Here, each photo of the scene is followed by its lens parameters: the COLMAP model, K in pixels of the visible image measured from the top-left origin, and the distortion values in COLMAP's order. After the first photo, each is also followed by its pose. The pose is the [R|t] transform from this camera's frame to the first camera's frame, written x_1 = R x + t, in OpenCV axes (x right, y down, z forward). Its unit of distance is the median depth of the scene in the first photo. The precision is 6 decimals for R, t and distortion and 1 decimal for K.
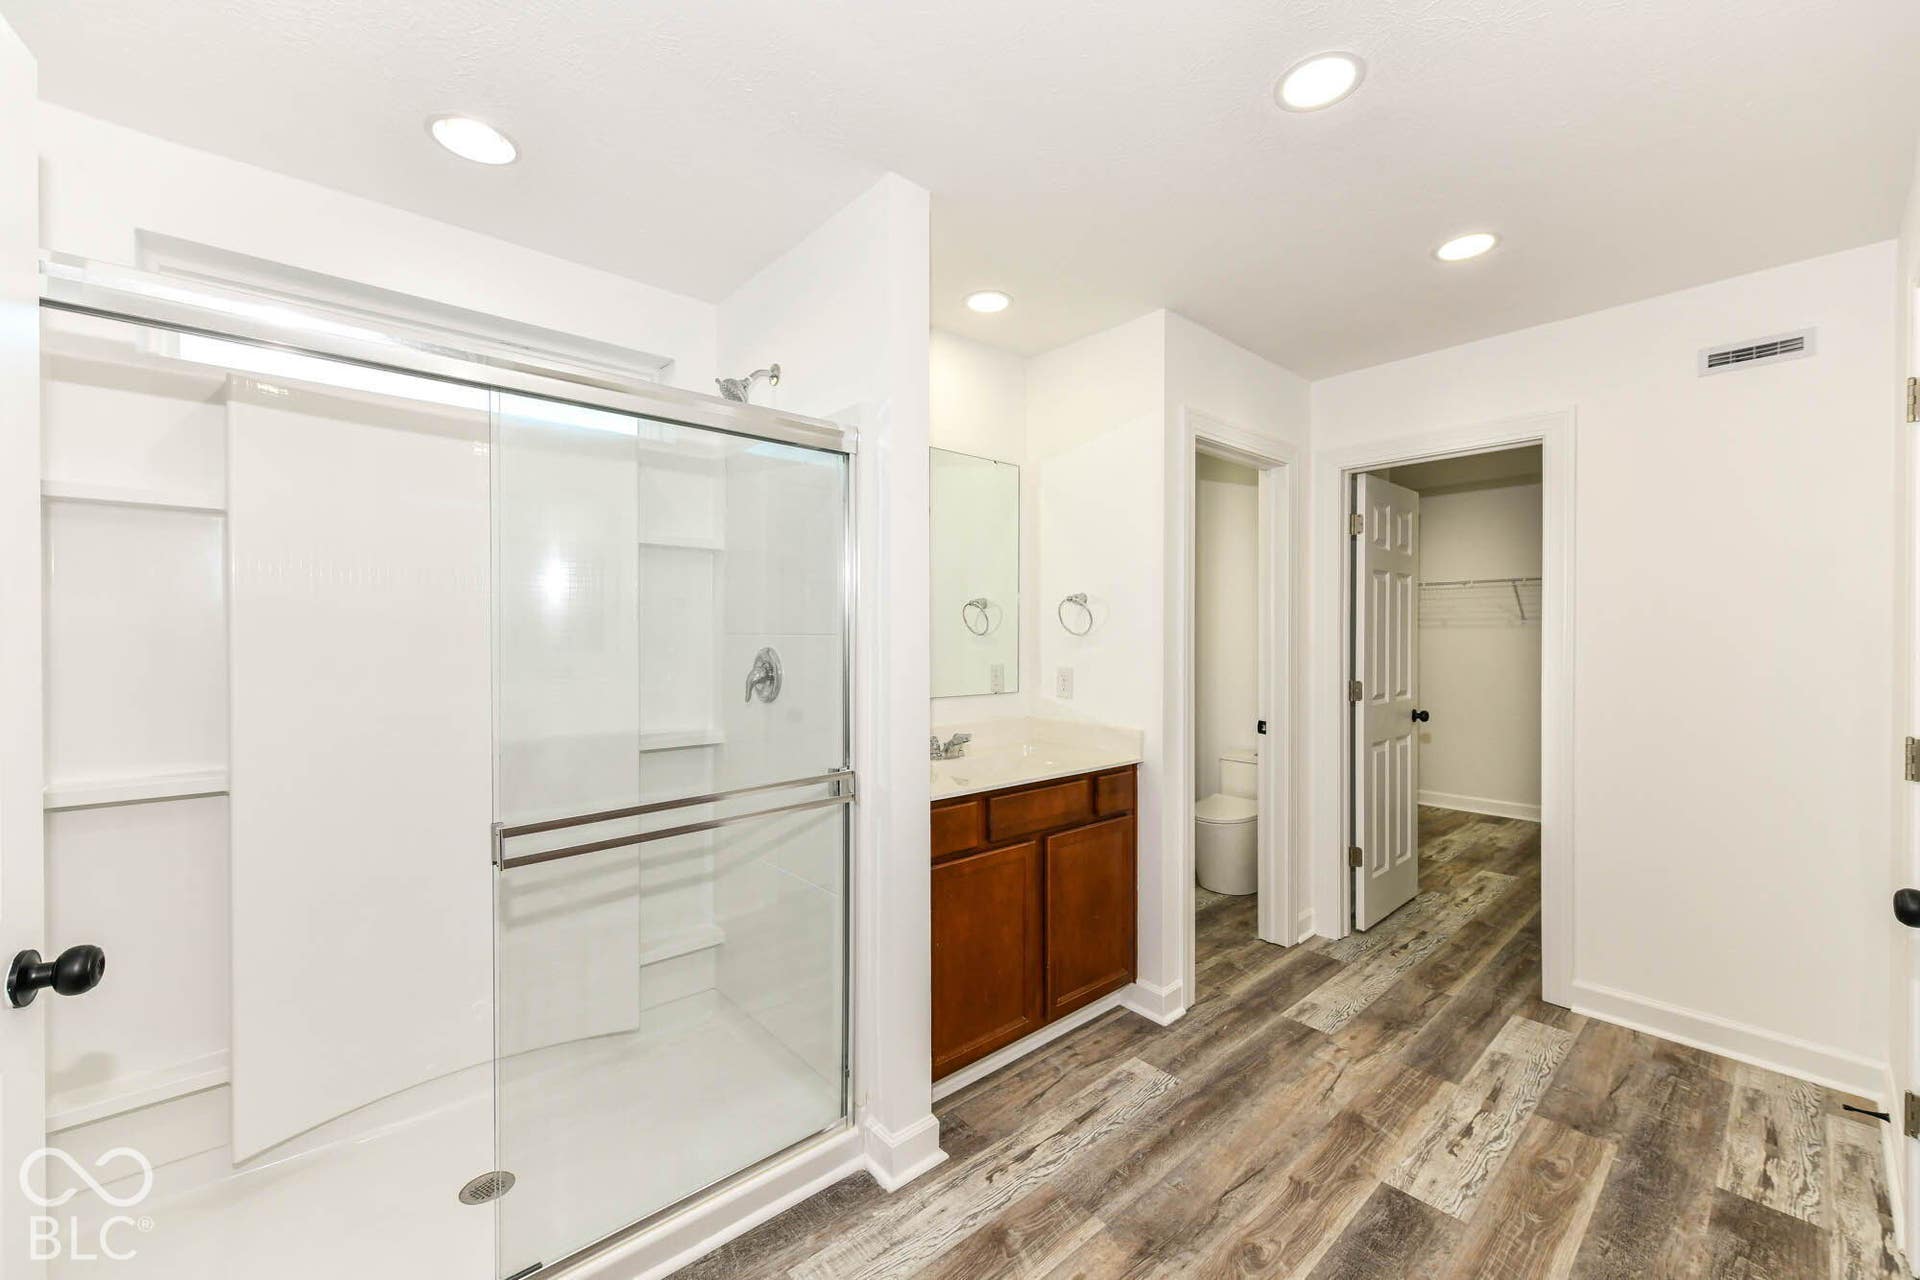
lens RADIAL K [[783.2, 0, 959.6], [0, 783.2, 639.3], [0, 0, 1]] dist [0.003846, -0.000170]
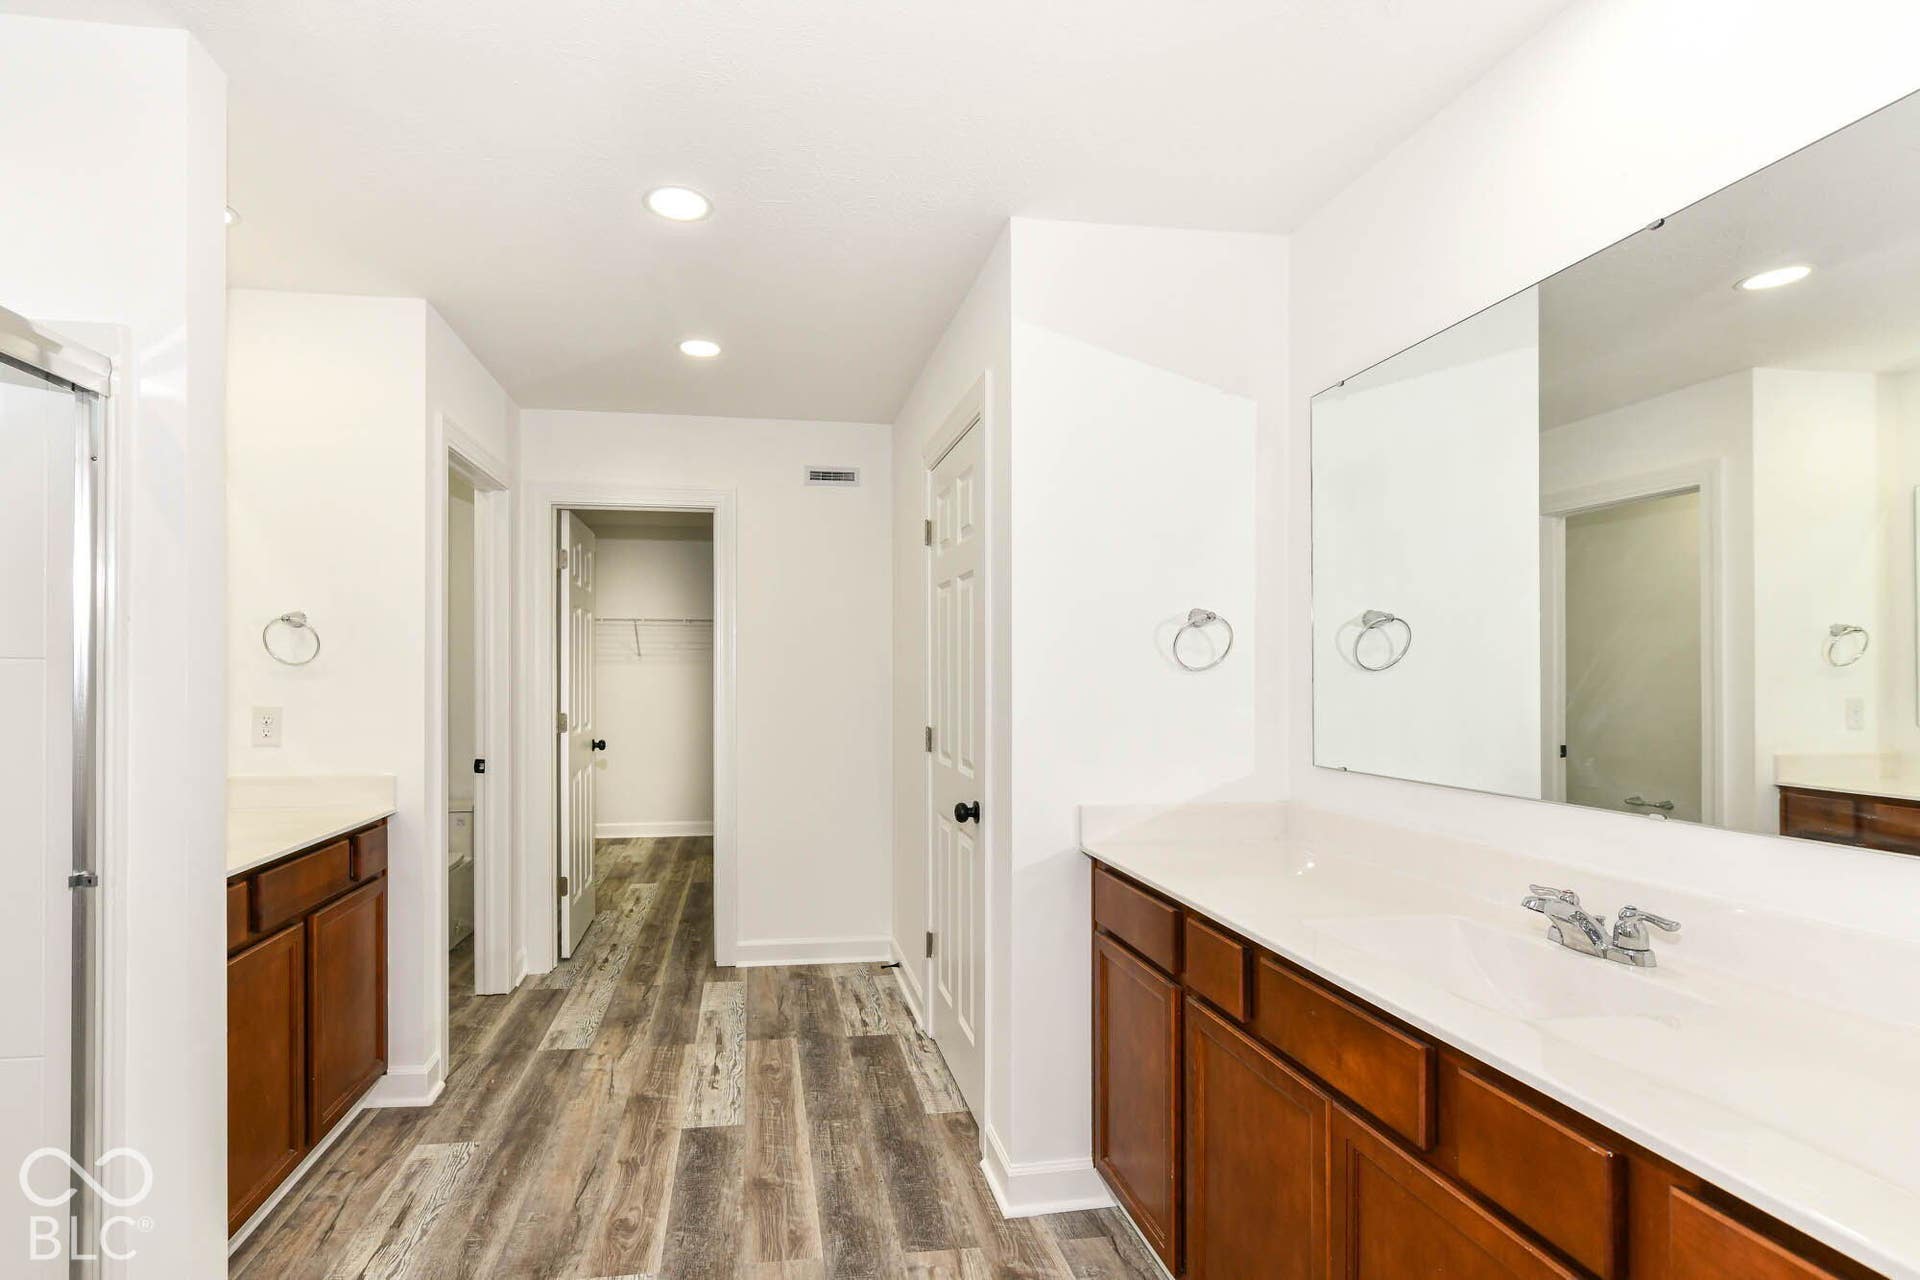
lens RADIAL K [[890.3, 0, 952.3], [0, 890.3, 656.5], [0, 0, 1]] dist [-0.005417, -0.000794]
pose [[0.502555, 0.015430, 0.864408, -0.329159], [0.003928, 0.999790, -0.020130, 0.007164], [-0.864536, 0.013512, 0.502388, -0.024487]]
